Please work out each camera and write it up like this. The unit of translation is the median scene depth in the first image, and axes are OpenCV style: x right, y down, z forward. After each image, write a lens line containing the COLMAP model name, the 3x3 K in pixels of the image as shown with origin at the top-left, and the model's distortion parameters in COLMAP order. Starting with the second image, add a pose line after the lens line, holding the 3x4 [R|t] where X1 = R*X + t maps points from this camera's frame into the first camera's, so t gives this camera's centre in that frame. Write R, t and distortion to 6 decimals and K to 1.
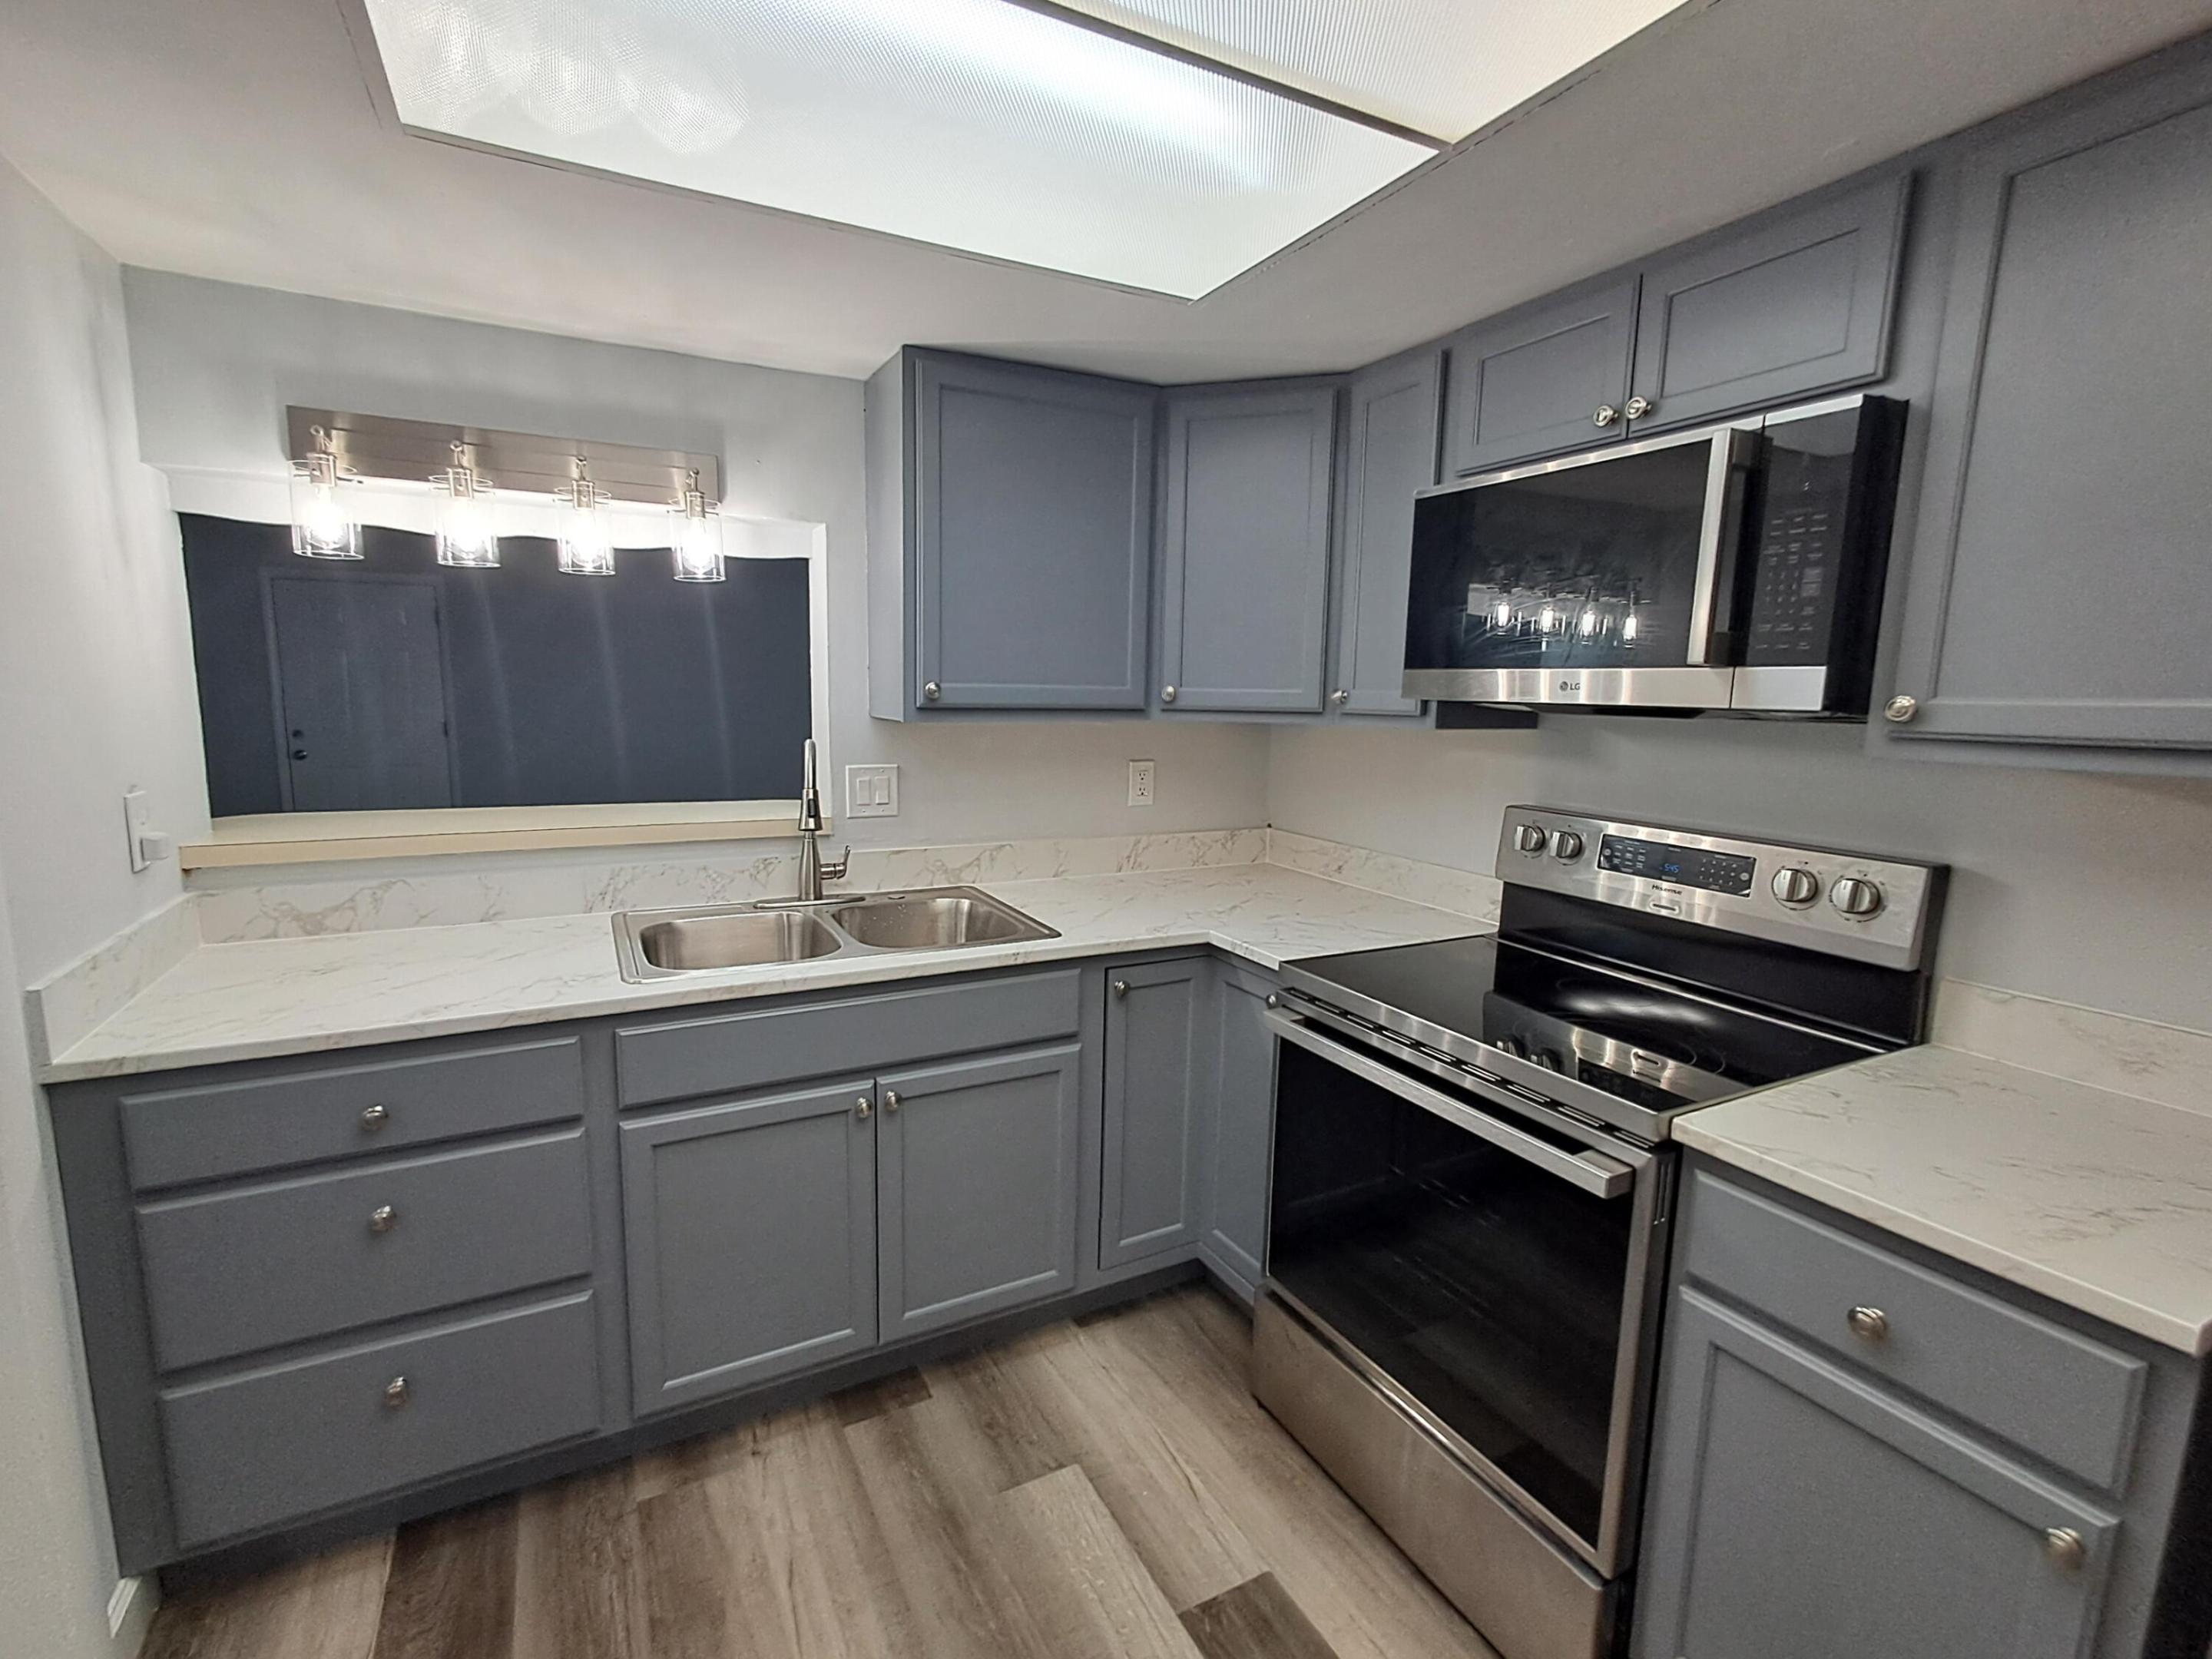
lens RADIAL K [[1000.6, 0, 1089.7], [0, 1000.6, 832.1], [0, 0, 1]] dist [0.000772, 0.000055]
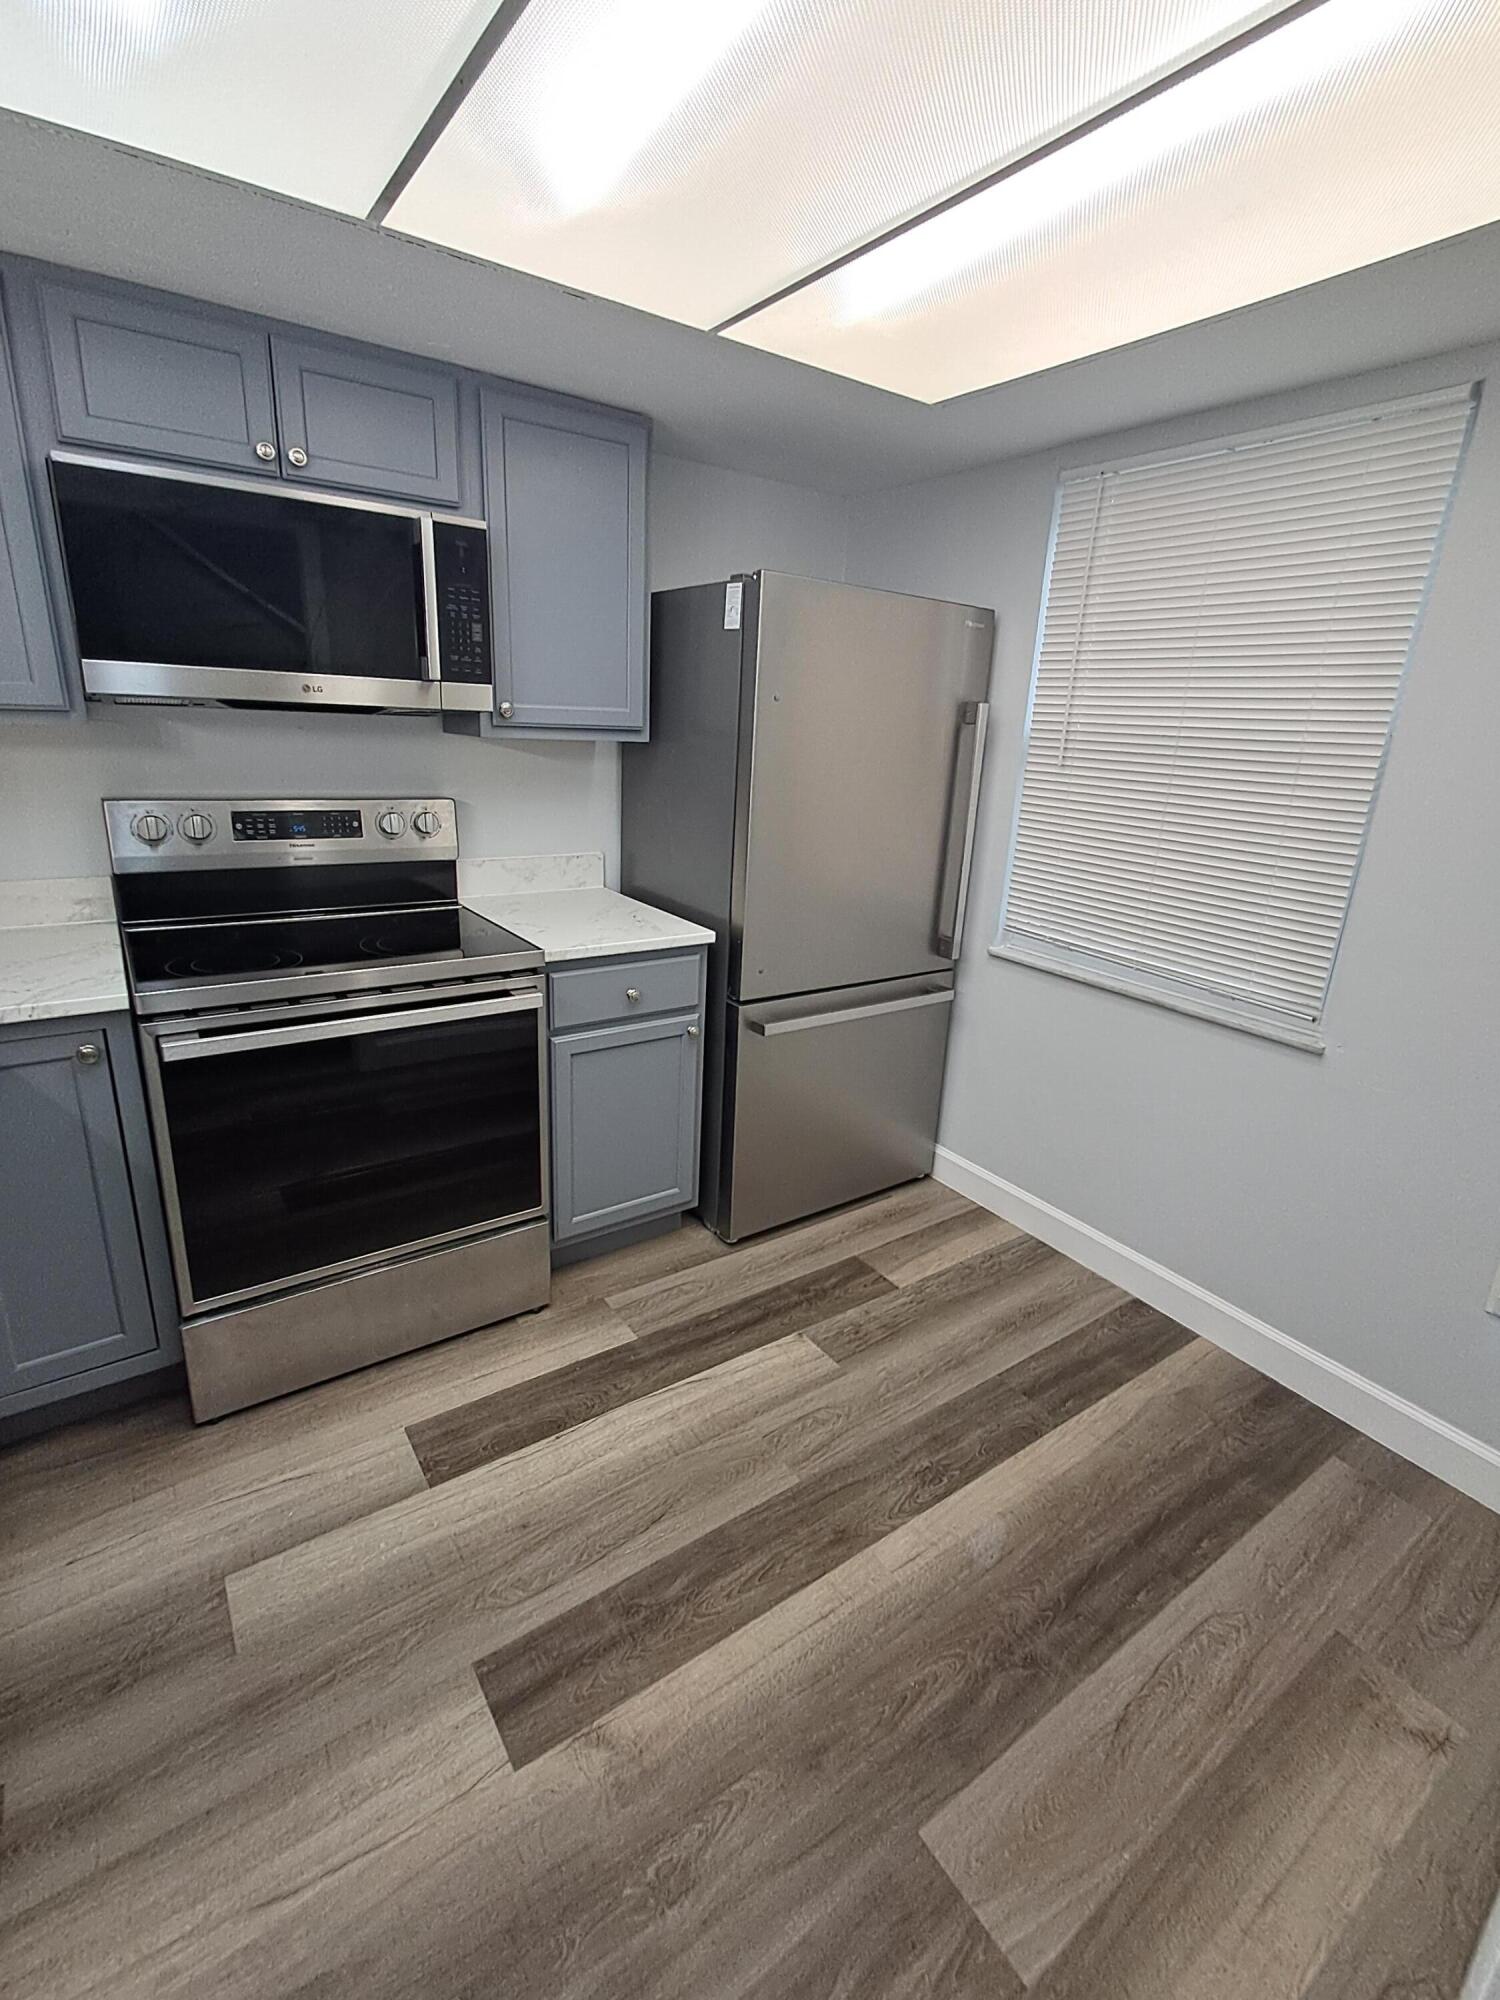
lens RADIAL K [[904.7, 0, 750.0], [0, 904.7, 1000.0], [0, 0, 1]] dist [0.000772, 0.000055]
pose [[-0.136644, -0.316736, 0.938619, -0.788562], [0.094589, 0.939006, 0.330637, -0.102300], [-0.986094, 0.133963, -0.098350, 0.622722]]
